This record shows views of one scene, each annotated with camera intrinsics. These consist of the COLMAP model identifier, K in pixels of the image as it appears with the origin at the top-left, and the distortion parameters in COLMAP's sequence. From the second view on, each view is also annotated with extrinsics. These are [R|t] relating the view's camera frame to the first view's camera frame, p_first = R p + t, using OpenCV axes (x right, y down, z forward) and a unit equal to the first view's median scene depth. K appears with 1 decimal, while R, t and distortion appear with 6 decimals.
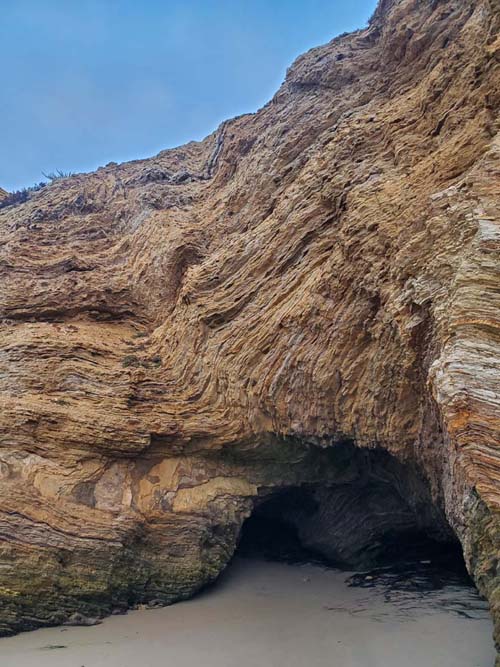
lens RADIAL K [[513.7, 0, 232.6], [0, 513.7, 340.1], [0, 0, 1]] dist [0.136969, -0.294028]
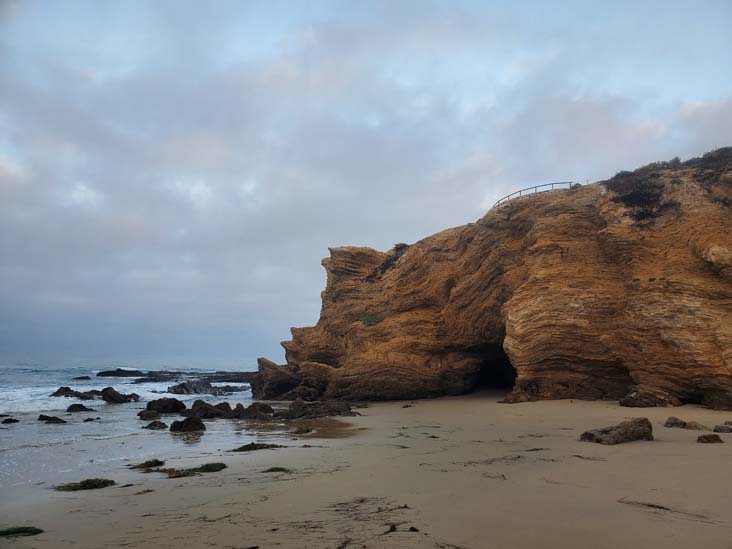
lens RADIAL K [[553.3, 0, 375.9], [0, 553.3, 276.0], [0, 0, 1]] dist [0.124749, -0.188753]
pose [[0.973378, -0.059786, -0.221272, 0.212664], [0.092088, 0.986047, 0.138674, -0.748254], [0.209894, -0.155358, 0.965302, -2.301456]]
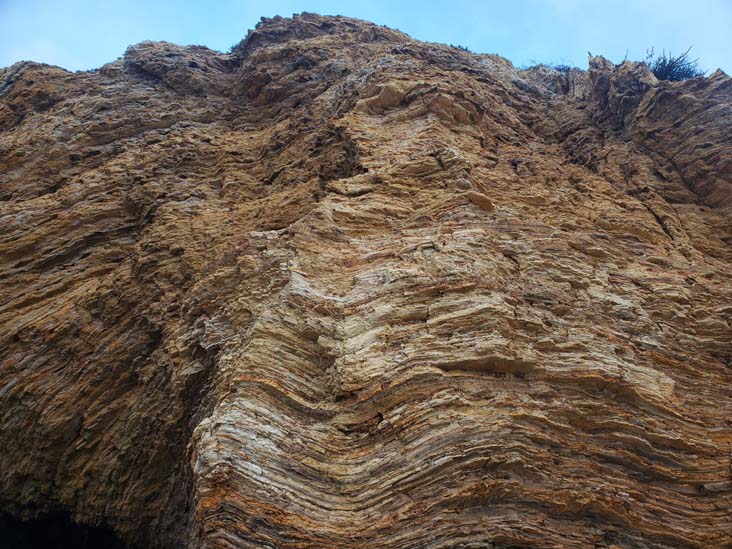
lens RADIAL K [[566.3, 0, 375.1], [0, 566.3, 292.2], [0, 0, 1]] dist [0.044945, -0.033856]
pose [[0.778180, 0.299570, 0.551991, 0.024252], [-0.193373, 0.950497, -0.243232, 0.008836], [-0.597531, 0.082538, 0.797587, 0.062500]]
